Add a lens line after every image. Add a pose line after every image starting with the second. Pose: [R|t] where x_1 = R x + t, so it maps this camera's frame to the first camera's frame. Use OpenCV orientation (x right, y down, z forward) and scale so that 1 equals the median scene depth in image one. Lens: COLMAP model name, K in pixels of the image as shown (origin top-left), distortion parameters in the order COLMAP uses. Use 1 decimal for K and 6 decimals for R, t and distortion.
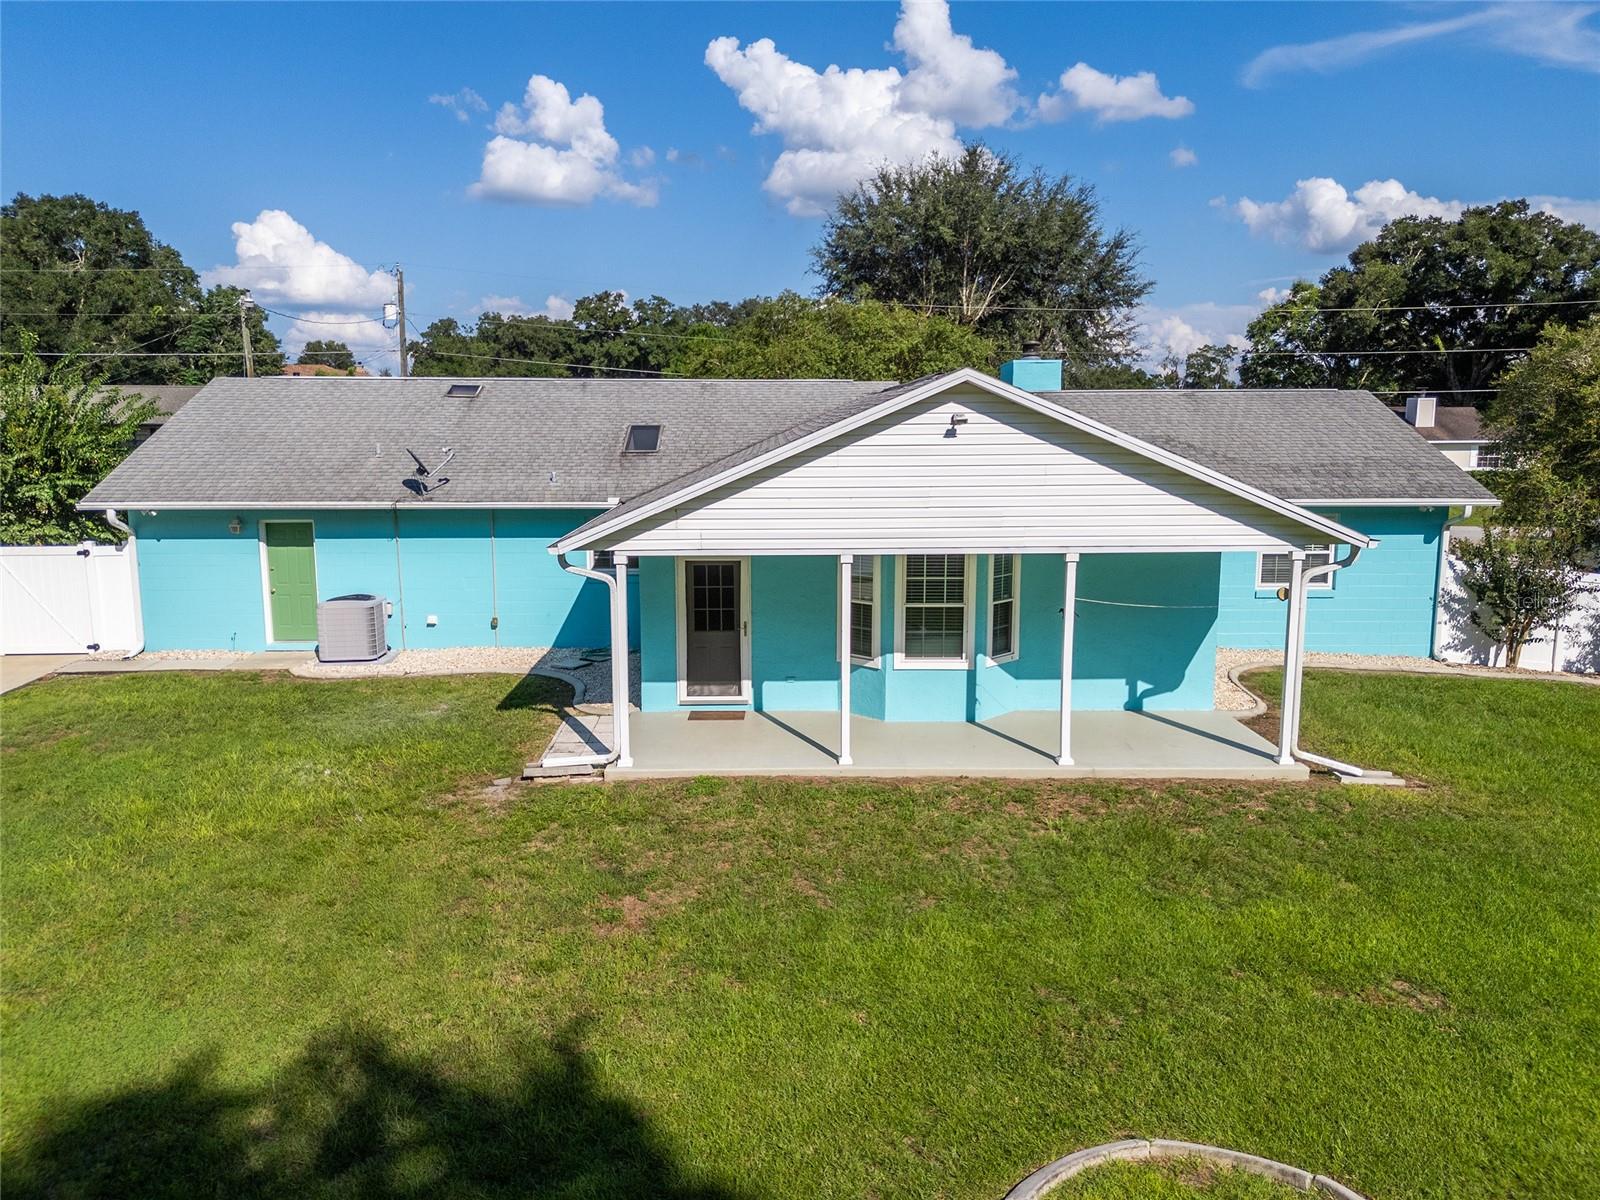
lens RADIAL K [[1209.2, 0, 791.2], [0, 1209.2, 599.4], [0, 0, 1]] dist [0.065928, -0.069921]
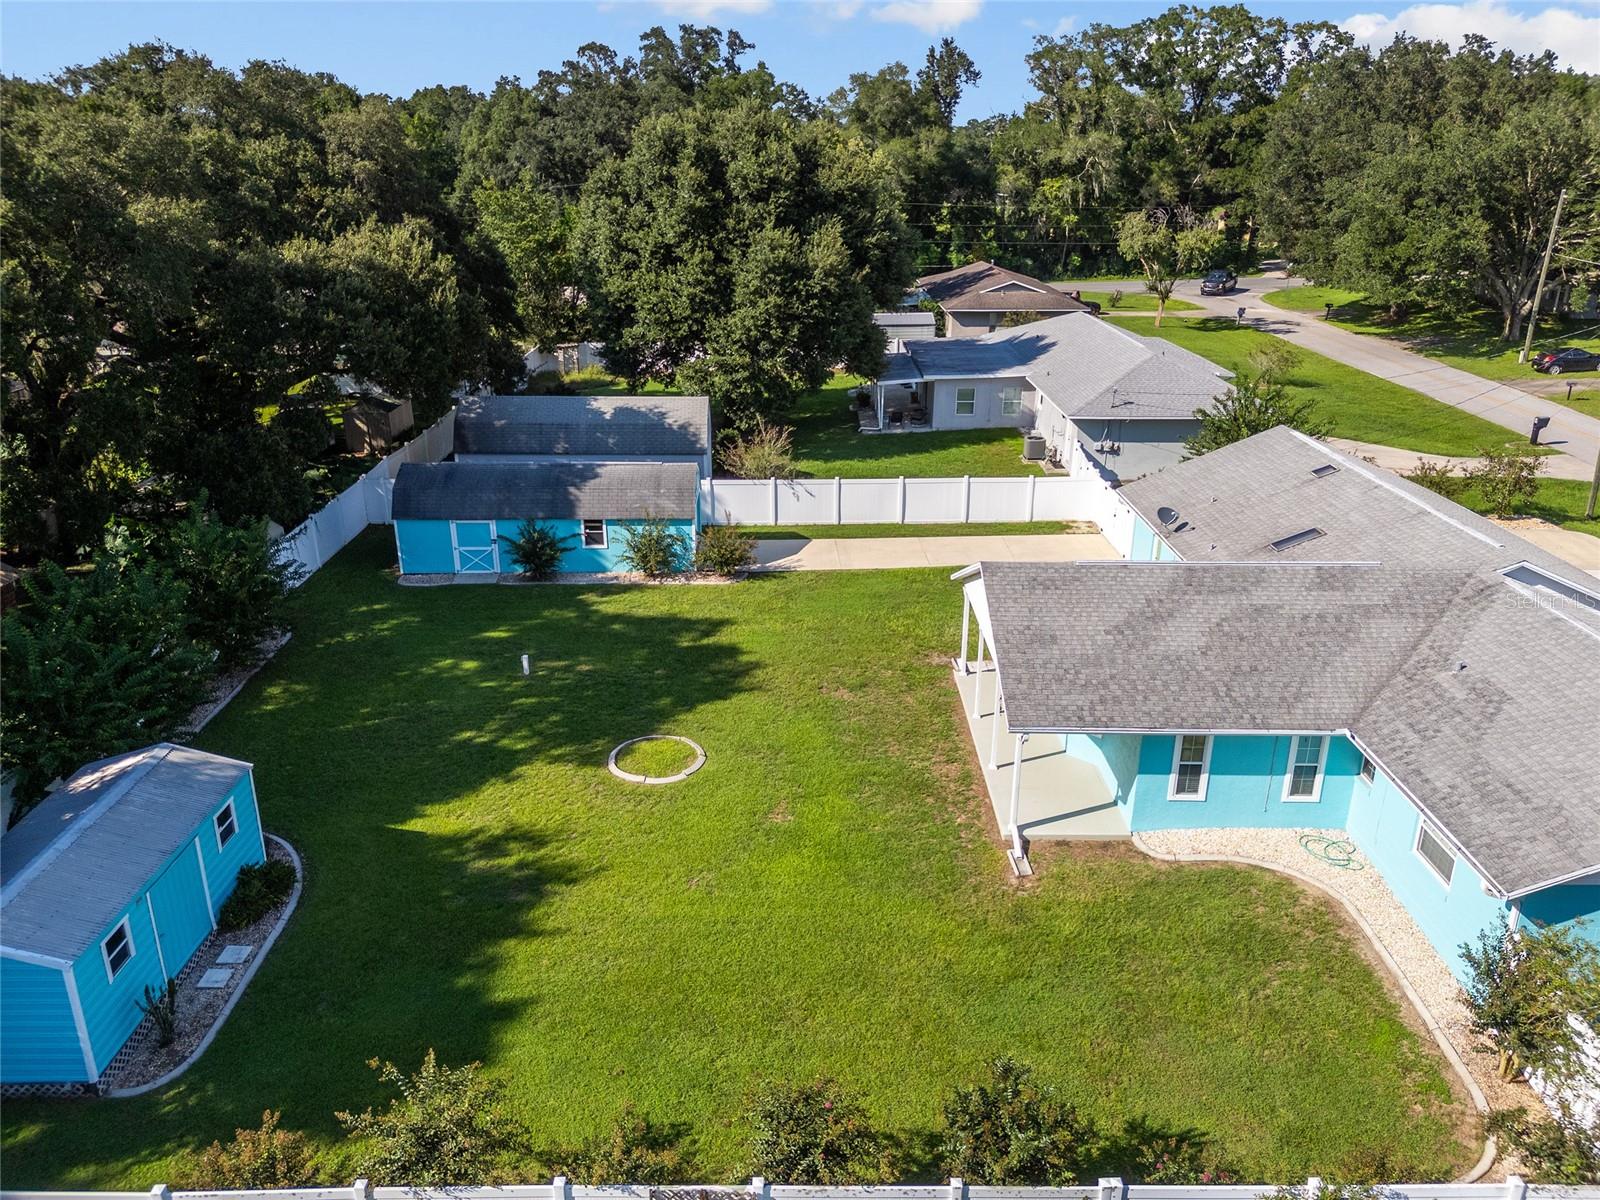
lens RADIAL K [[1190.4, 0, 800.0], [0, 1190.4, 600.0], [0, 0, 1]] dist [0.060221, -0.061135]
pose [[-0.020249, 0.357686, -0.933622, 3.368410], [-0.150696, 0.922054, 0.356522, -1.321403], [0.988373, 0.147912, 0.035231, 0.974827]]
